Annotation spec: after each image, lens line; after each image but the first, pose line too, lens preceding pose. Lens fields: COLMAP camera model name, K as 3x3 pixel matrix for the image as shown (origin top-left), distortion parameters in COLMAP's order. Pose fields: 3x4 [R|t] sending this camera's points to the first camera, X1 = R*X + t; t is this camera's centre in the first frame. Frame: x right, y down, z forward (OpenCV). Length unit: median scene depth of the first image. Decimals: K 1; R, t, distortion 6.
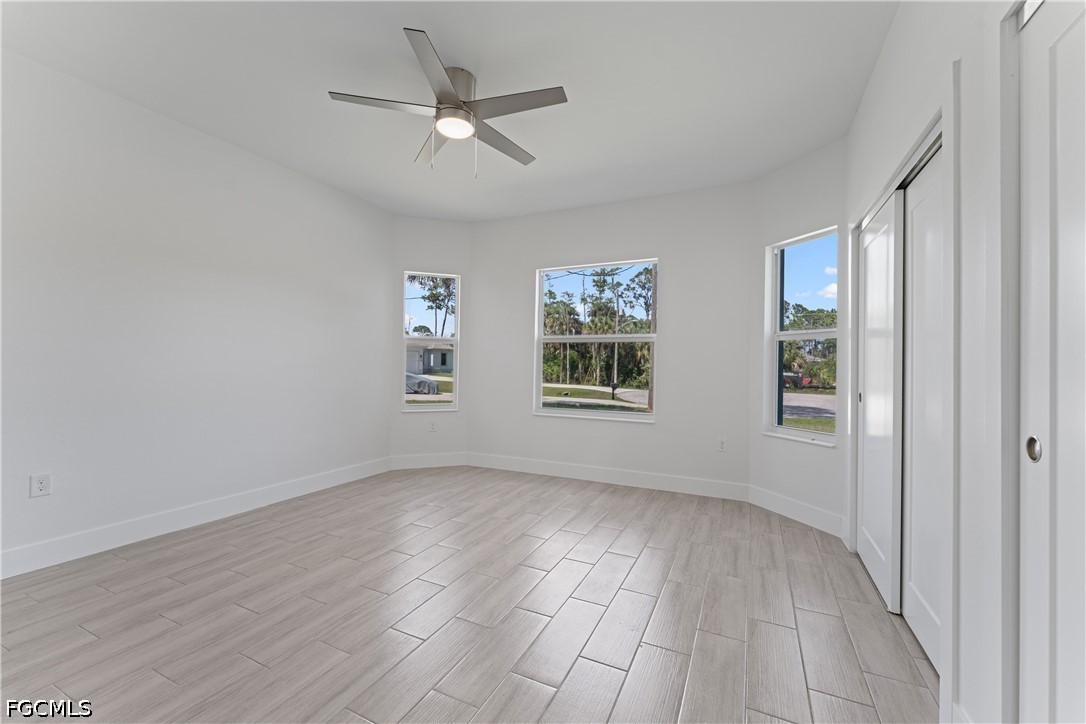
lens RADIAL K [[439.7, 0, 549.6], [0, 439.7, 359.3], [0, 0, 1]] dist [-0.003317, -0.000192]
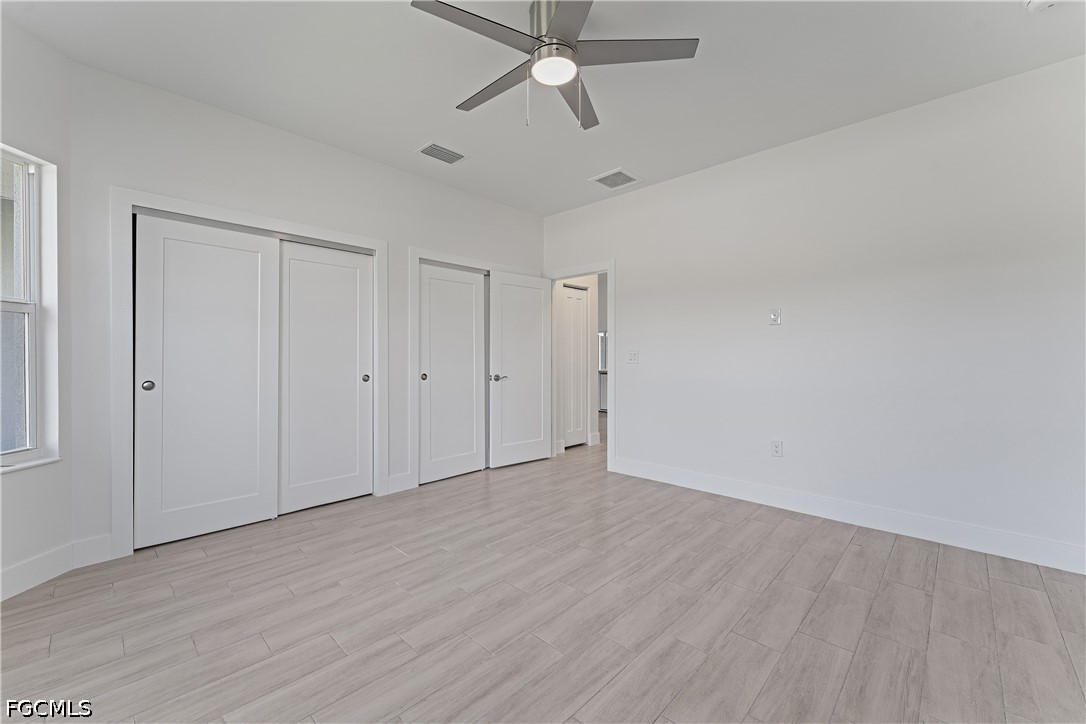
lens RADIAL K [[439.7, 0, 543.4], [0, 439.7, 360.7], [0, 0, 1]] dist [-0.003317, -0.000192]
pose [[-0.948110, -0.015724, 0.317554, -0.371929], [-0.017823, 0.999834, -0.003707, 0.018080], [-0.317443, -0.009175, -0.948233, 1.427749]]
